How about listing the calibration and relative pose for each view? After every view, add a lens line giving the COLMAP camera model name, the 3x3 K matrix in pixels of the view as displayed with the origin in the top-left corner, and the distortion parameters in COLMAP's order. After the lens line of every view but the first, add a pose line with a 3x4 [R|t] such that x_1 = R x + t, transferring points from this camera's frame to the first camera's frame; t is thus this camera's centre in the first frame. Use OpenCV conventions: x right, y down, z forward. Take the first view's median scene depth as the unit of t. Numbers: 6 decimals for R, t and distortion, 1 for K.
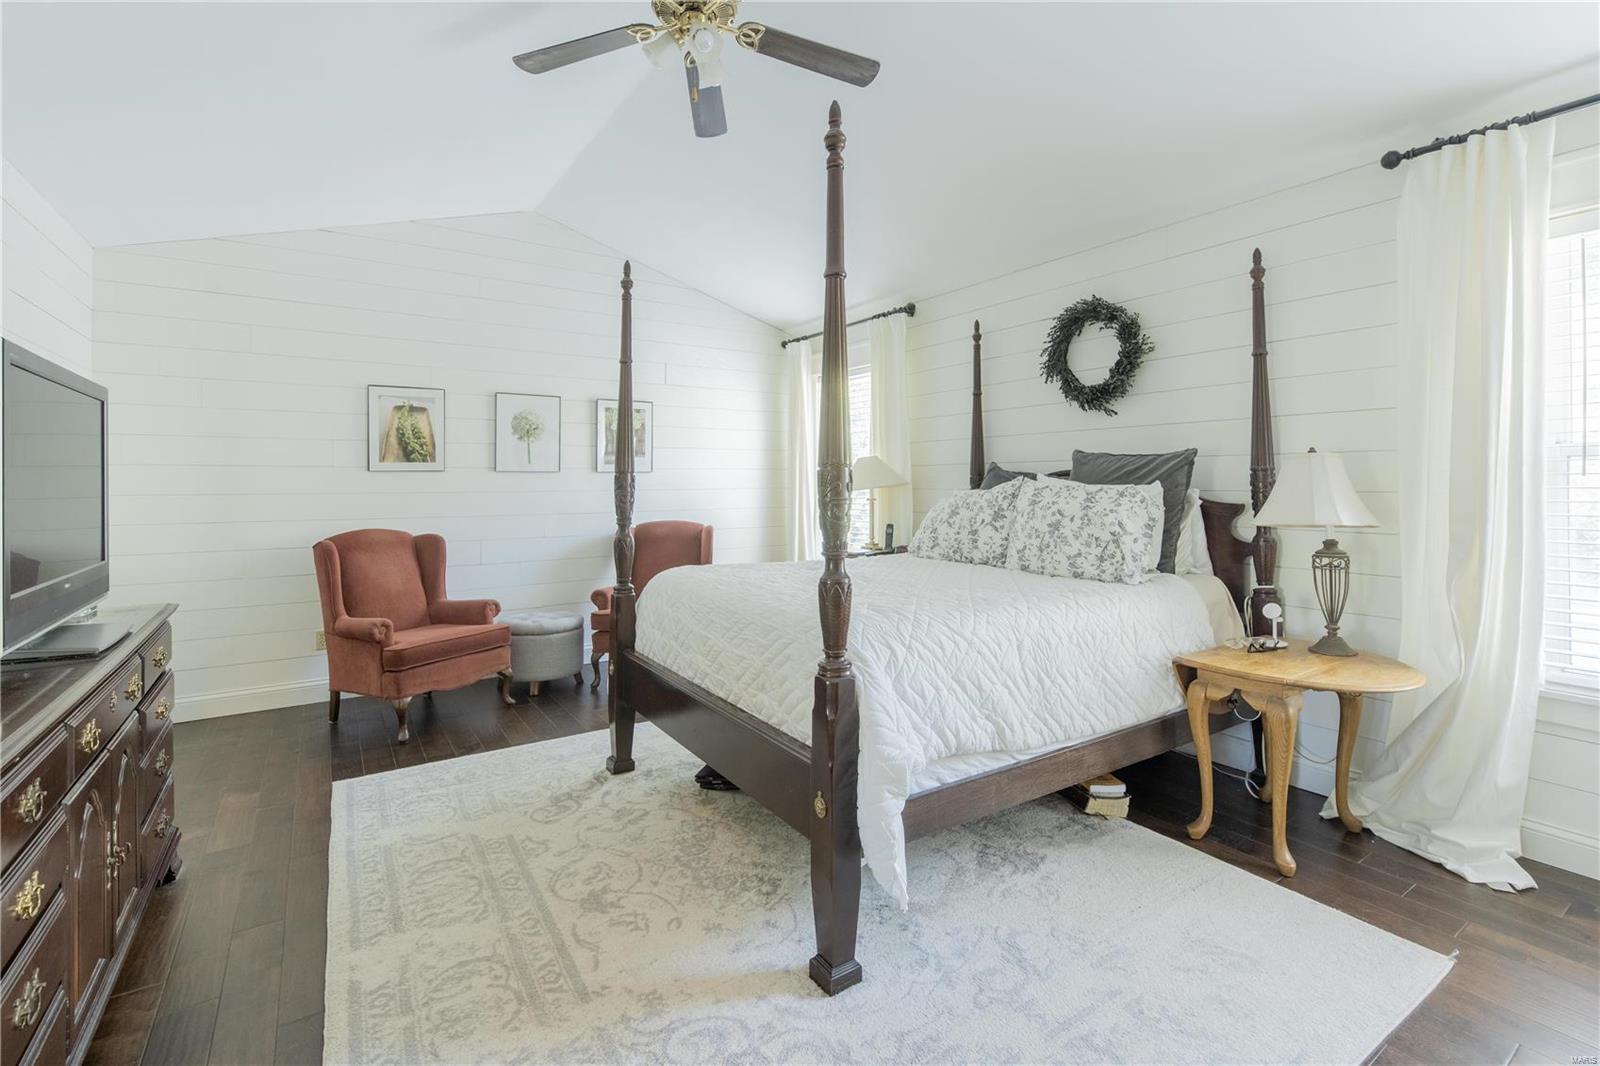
lens RADIAL K [[723.8, 0, 795.7], [0, 723.8, 474.3], [0, 0, 1]] dist [0.001592, 0.000197]
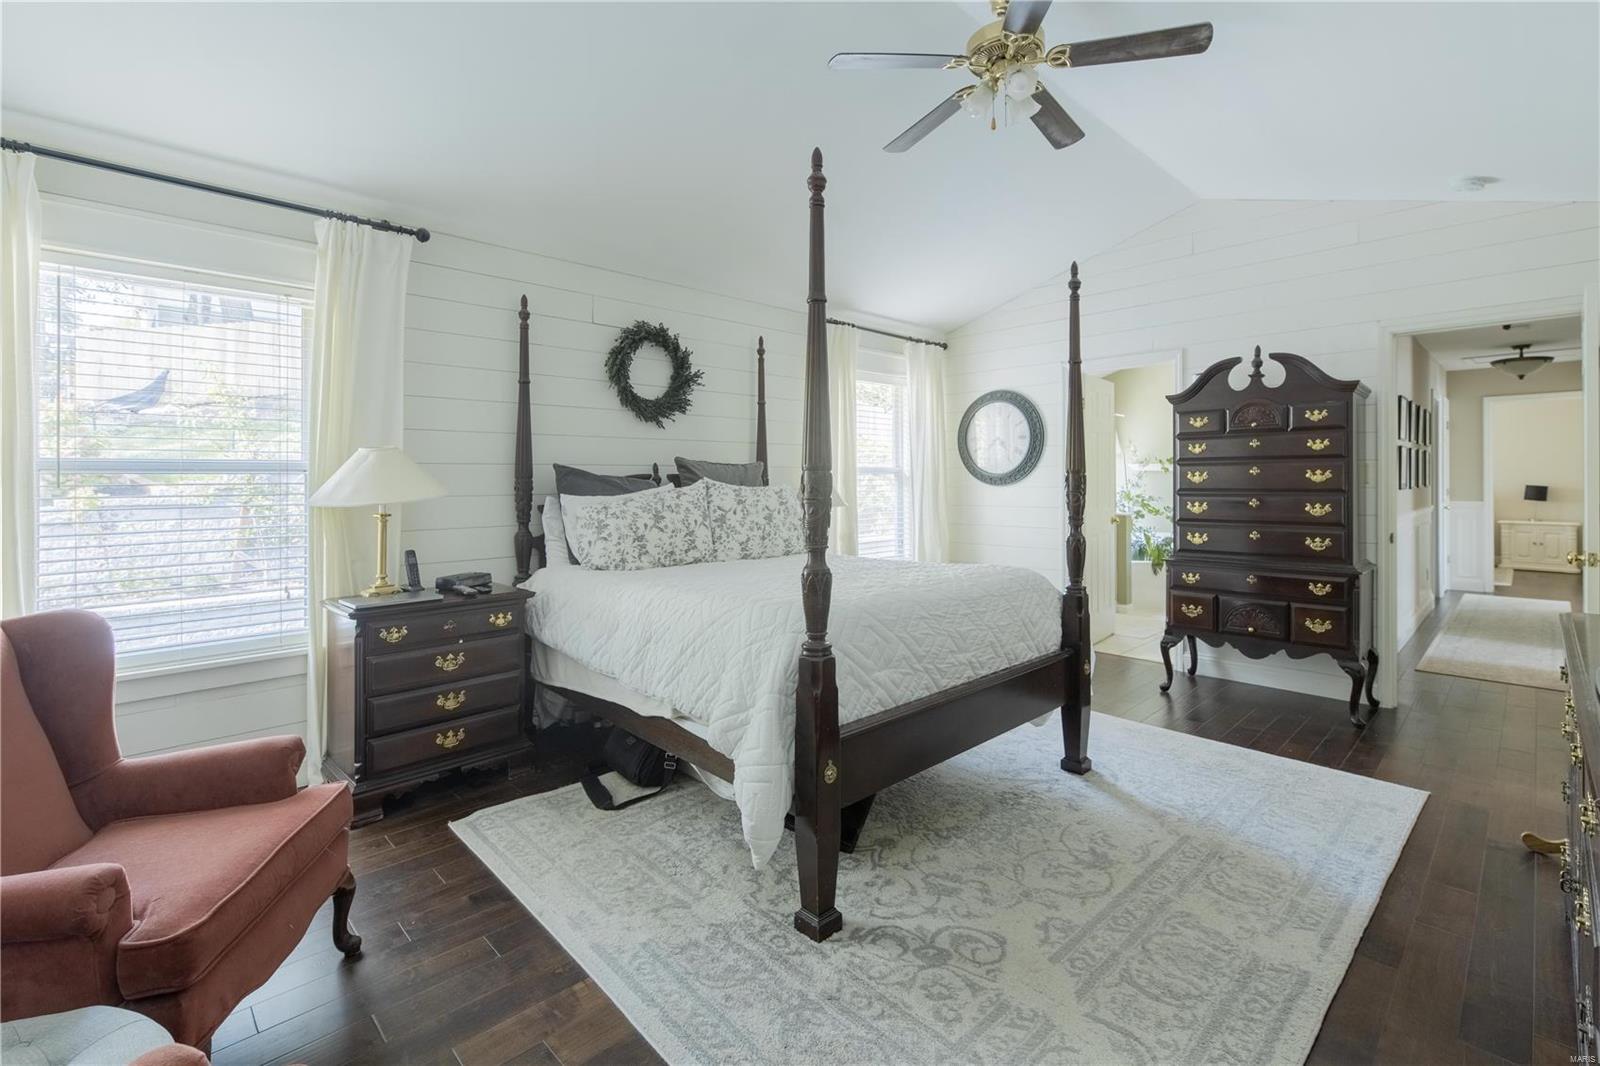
lens RADIAL K [[723.8, 0, 807.6], [0, 723.8, 483.7], [0, 0, 1]] dist [0.001592, 0.000197]
pose [[-0.193205, -0.005143, 0.981145, -0.958369], [-0.003287, 0.999984, 0.004595, 0.005024], [-0.981153, -0.002337, -0.193219, 1.240648]]
